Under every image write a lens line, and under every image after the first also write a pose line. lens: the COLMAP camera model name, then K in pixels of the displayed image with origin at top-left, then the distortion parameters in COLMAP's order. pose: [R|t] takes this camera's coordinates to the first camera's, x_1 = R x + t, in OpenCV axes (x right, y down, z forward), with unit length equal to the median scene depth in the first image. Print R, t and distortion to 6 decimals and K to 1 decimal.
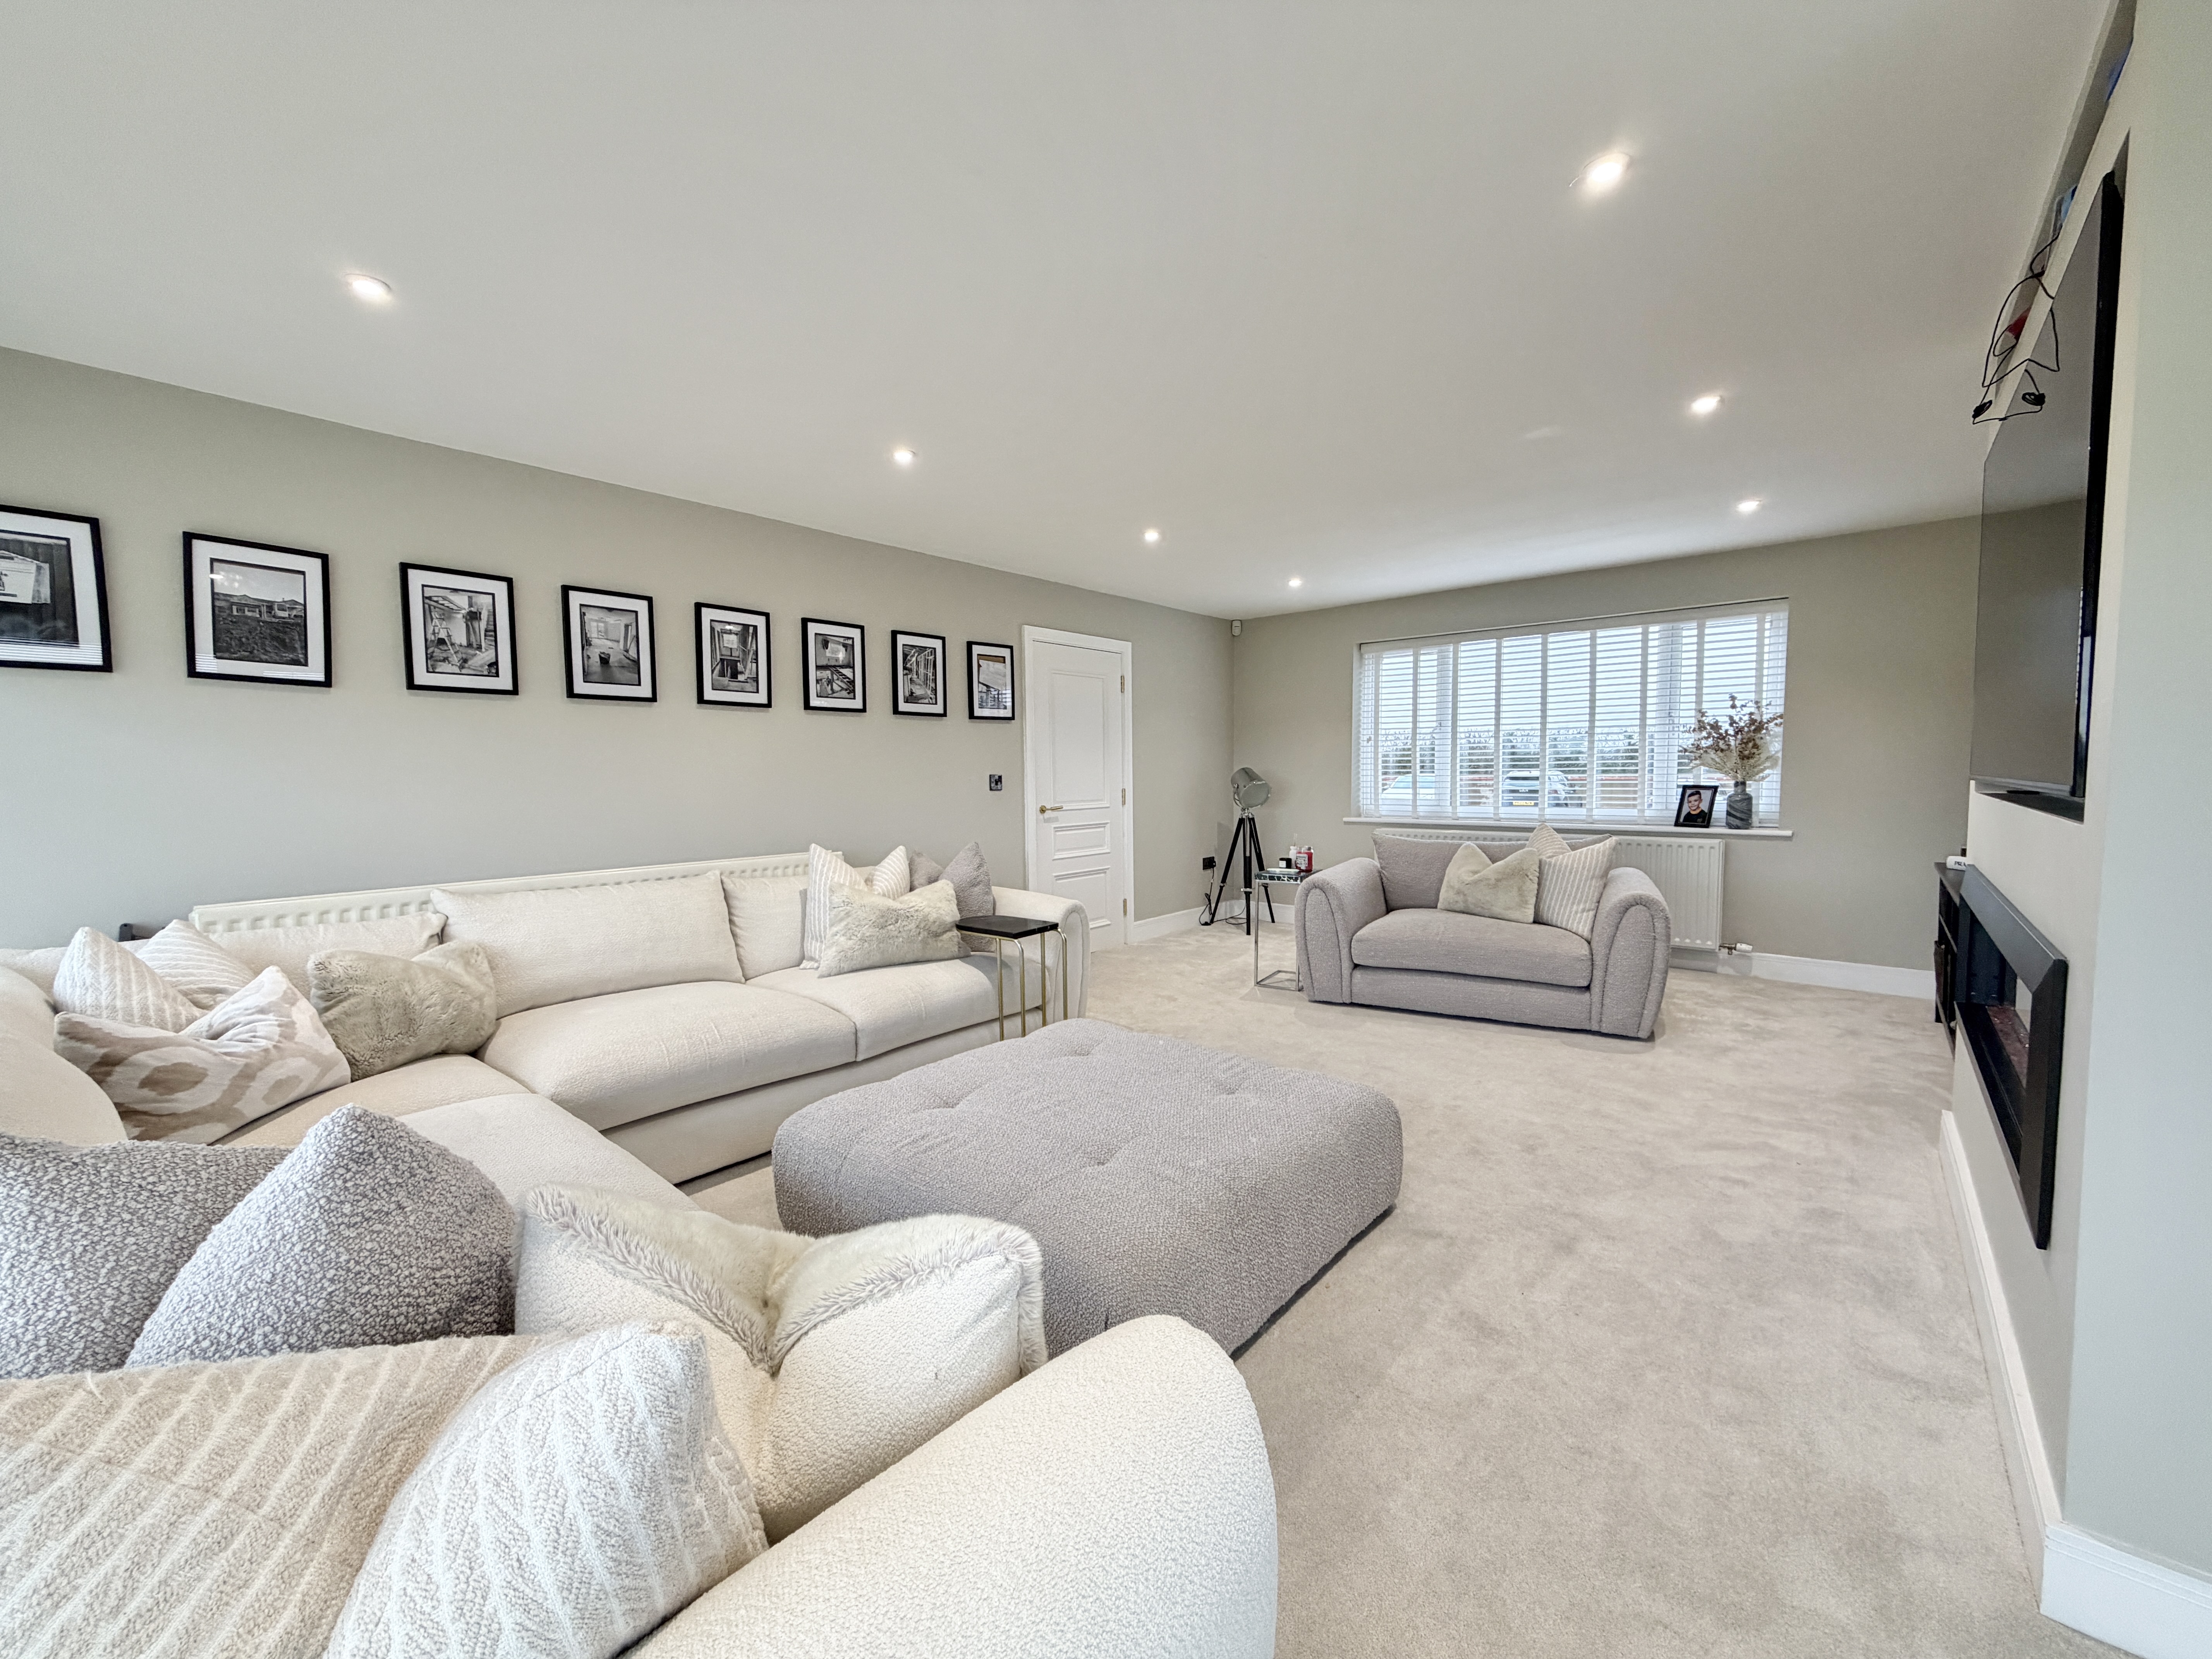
lens RADIAL K [[874.7, 0, 1104.8], [0, 874.7, 843.4], [0, 0, 1]] dist [0.000499, -0.000351]
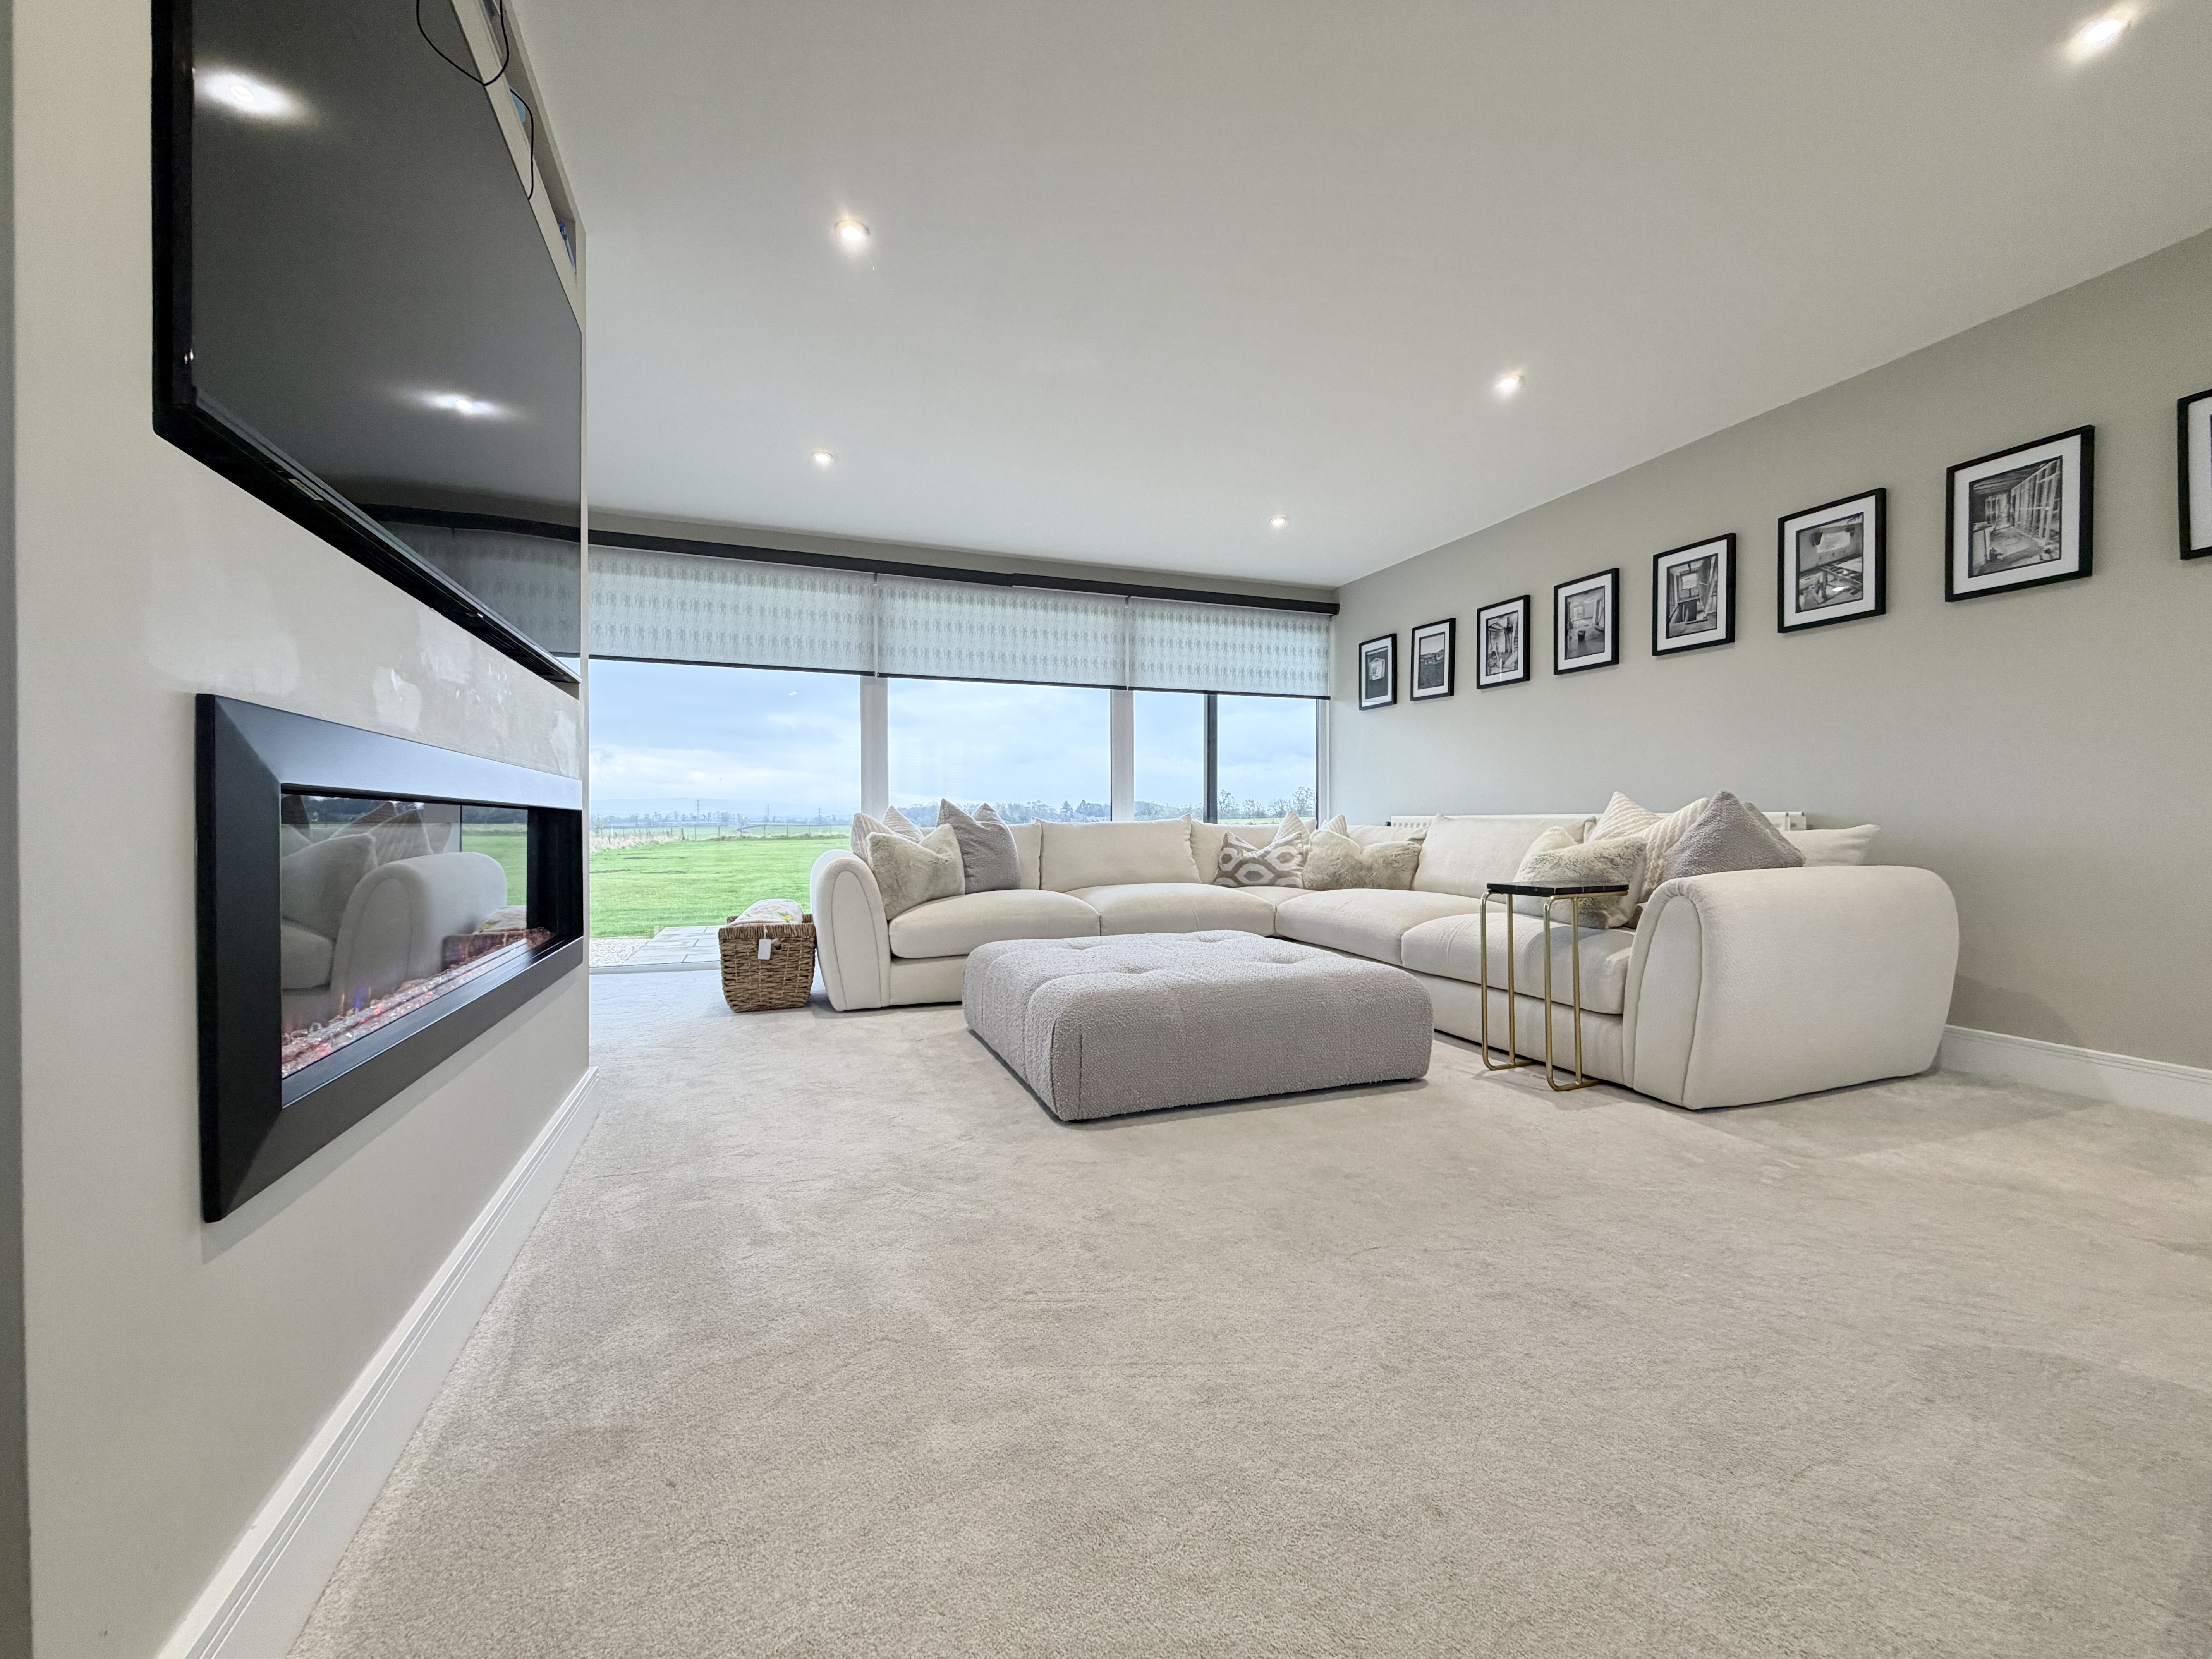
lens RADIAL K [[874.7, 0, 1085.3], [0, 874.7, 836.4], [0, 0, 1]] dist [0.000499, -0.000351]
pose [[-0.483729, 0.027262, -0.874793, 0.643057], [-0.064498, 0.995687, 0.066695, 0.017828], [0.872838, 0.088685, -0.479884, 0.823070]]
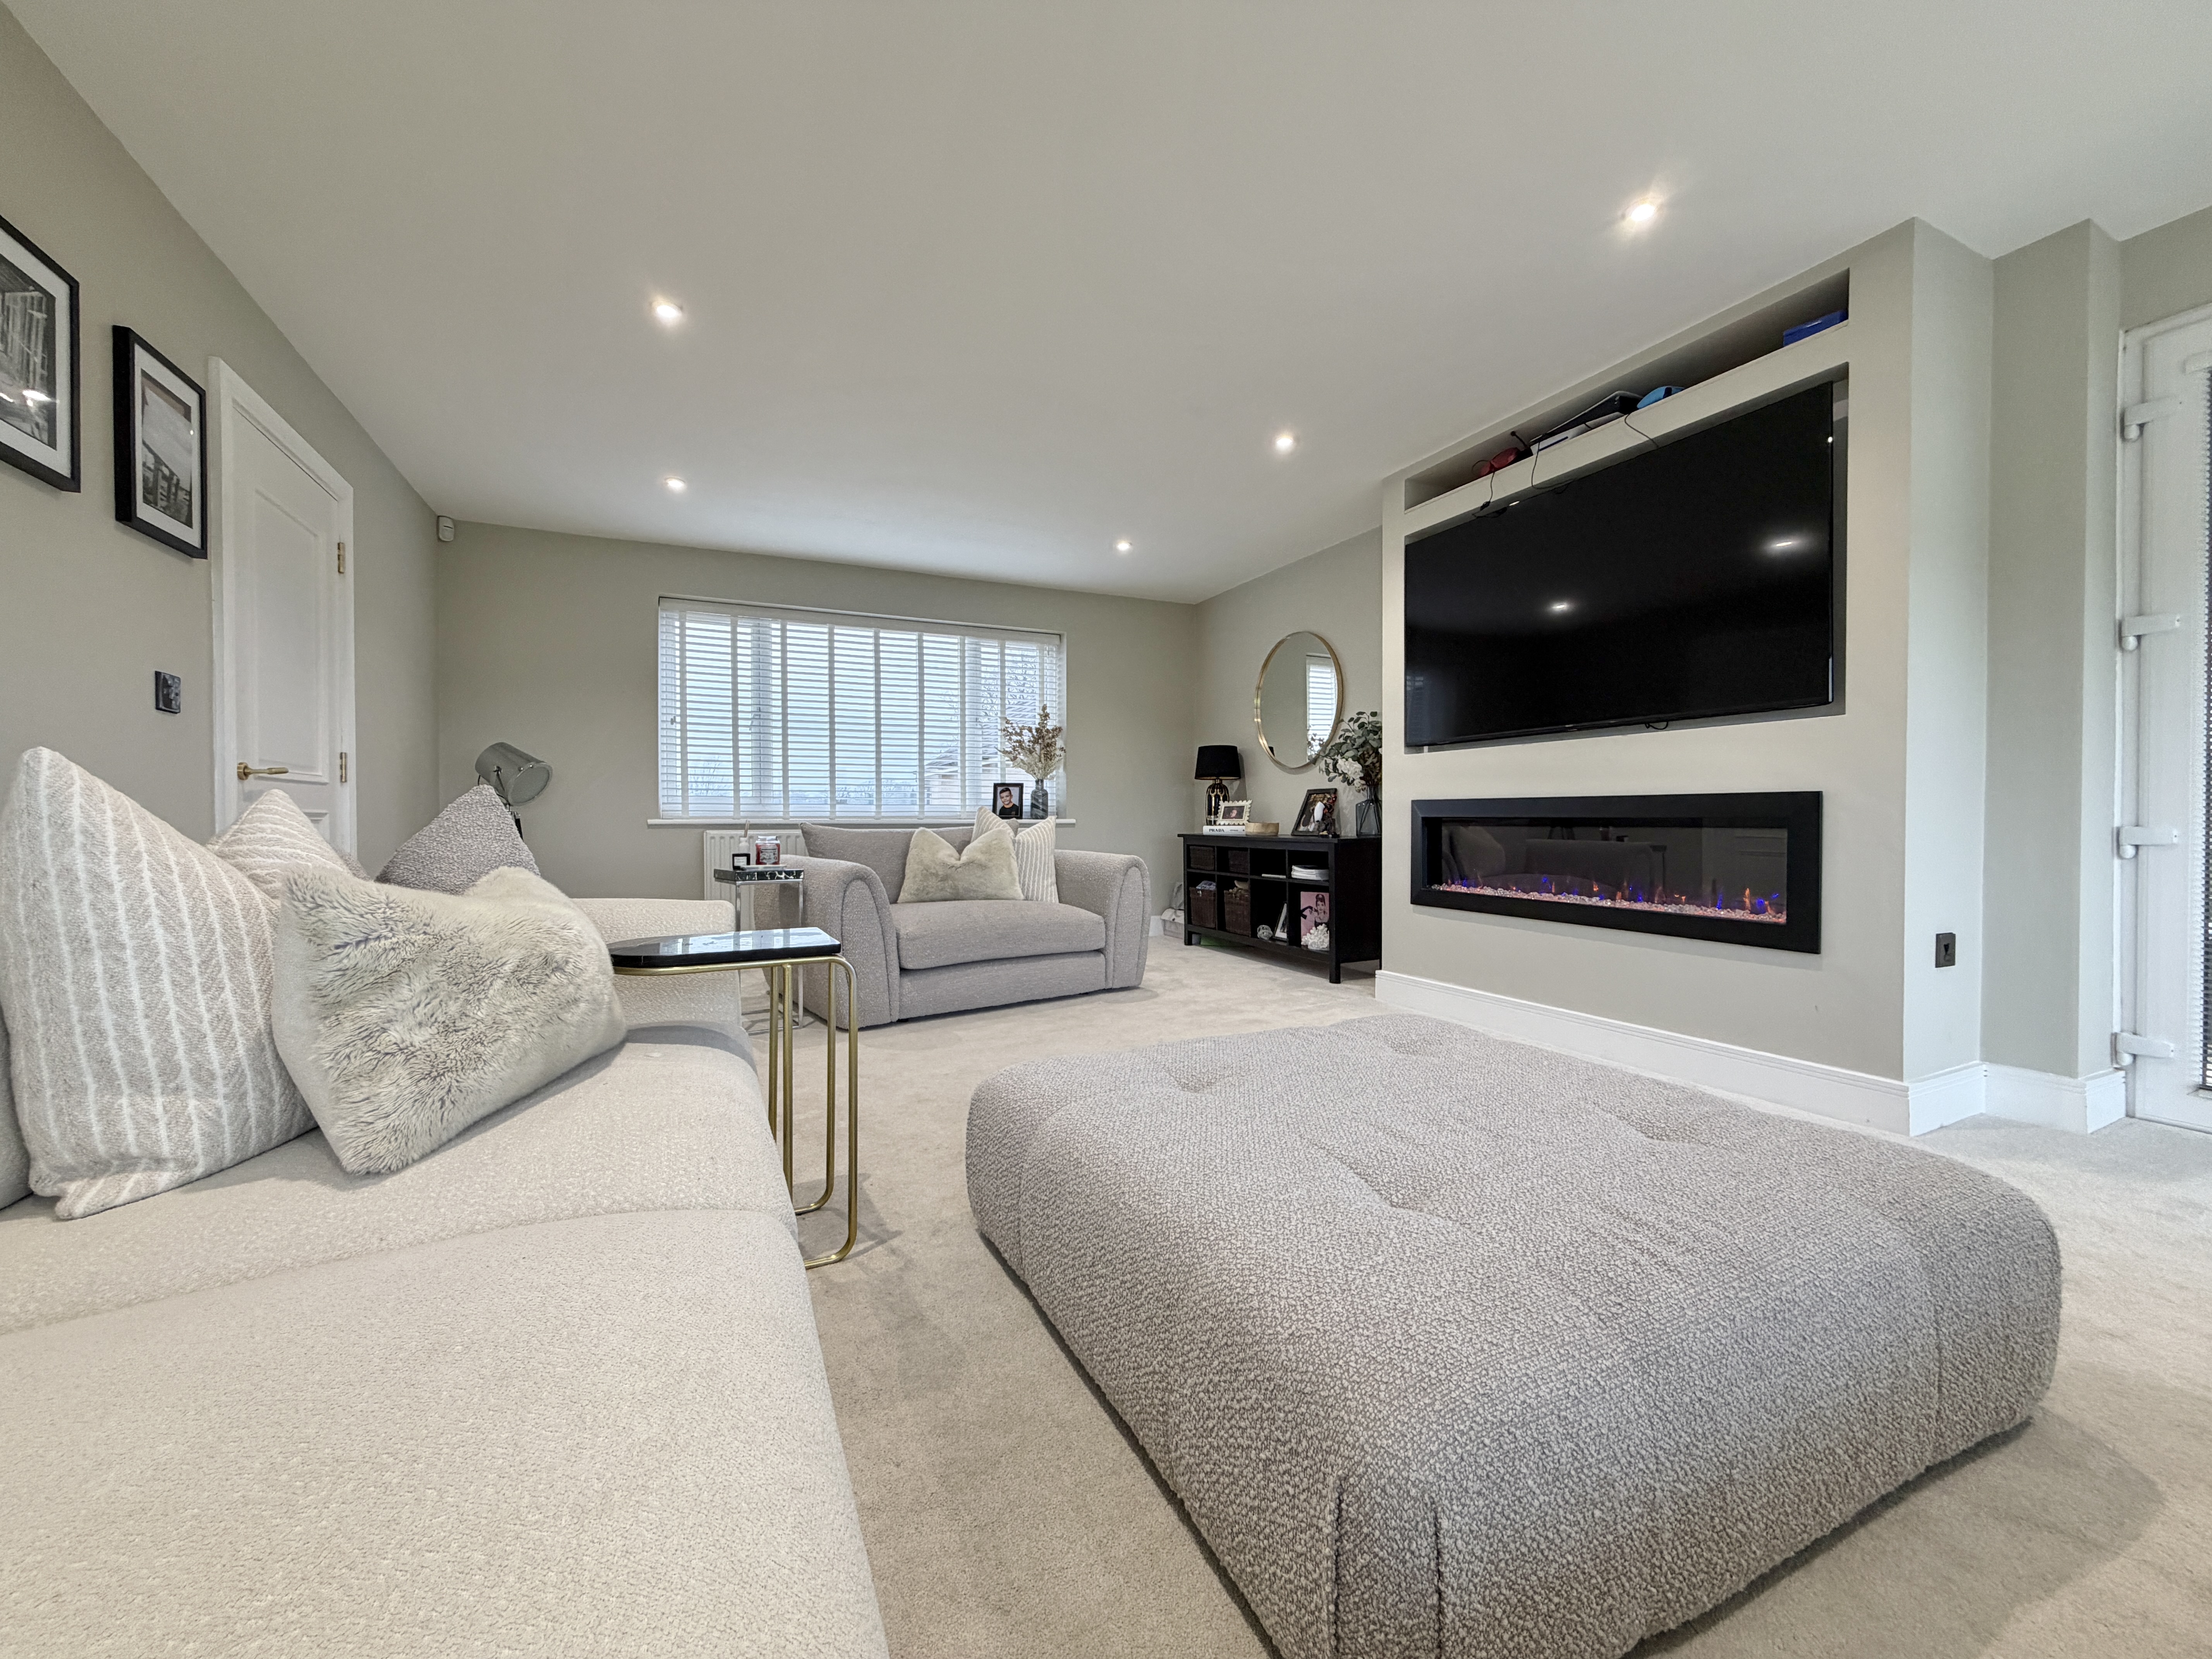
lens RADIAL K [[874.7, 0, 1101.6], [0, 874.7, 831.6], [0, 0, 1]] dist [0.000499, -0.000351]
pose [[0.406831, -0.002571, 0.913500, -0.372368], [0.078129, 0.996430, -0.031991, 0.051085], [-0.910156, 0.084386, 0.405580, 0.496146]]
